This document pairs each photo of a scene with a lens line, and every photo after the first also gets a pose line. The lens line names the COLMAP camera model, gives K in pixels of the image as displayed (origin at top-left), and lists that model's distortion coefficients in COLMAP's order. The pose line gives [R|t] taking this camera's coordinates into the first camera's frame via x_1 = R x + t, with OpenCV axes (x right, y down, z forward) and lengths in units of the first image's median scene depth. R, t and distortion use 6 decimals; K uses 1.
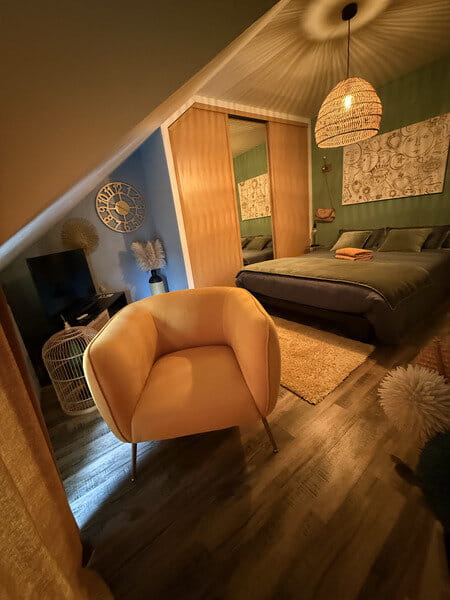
lens RADIAL K [[240.6, 0, 226.7], [0, 240.6, 298.7], [0, 0, 1]] dist [-0.002103, 0.000869]
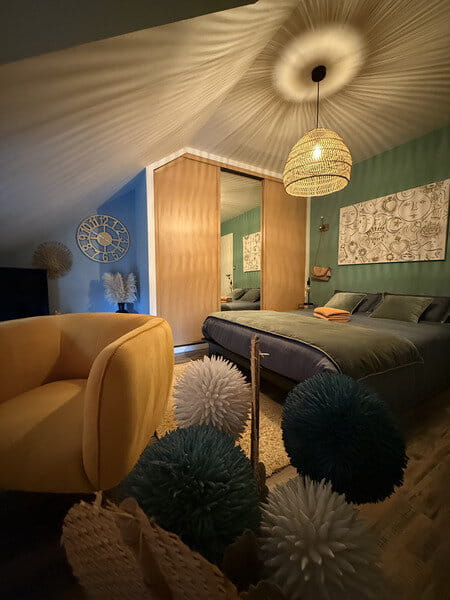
lens RADIAL K [[240.6, 0, 224.8], [0, 240.6, 297.7], [0, 0, 1]] dist [-0.002103, 0.000869]
pose [[0.985911, 0.131173, -0.103792, 0.207370], [-0.150867, 0.965312, -0.213100, -0.000969], [0.072239, 0.225756, 0.971502, 0.115422]]
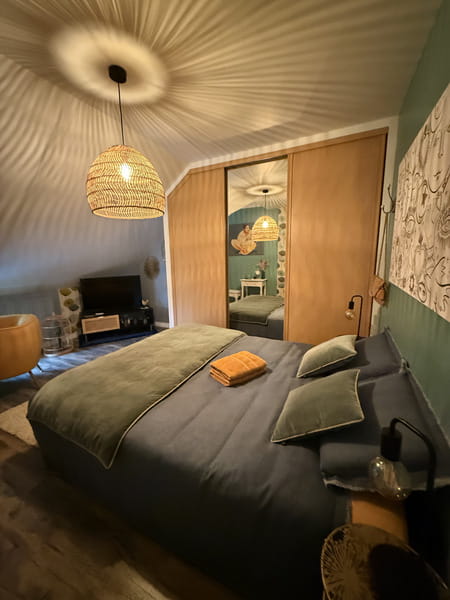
lens RADIAL K [[240.6, 0, 227.4], [0, 240.6, 296.0], [0, 0, 1]] dist [-0.002103, 0.000869]
pose [[0.443655, 0.264613, -0.856242, 0.962870], [-0.305030, 0.942959, 0.133363, -0.414916], [0.842690, 0.202012, 0.499063, 0.633435]]
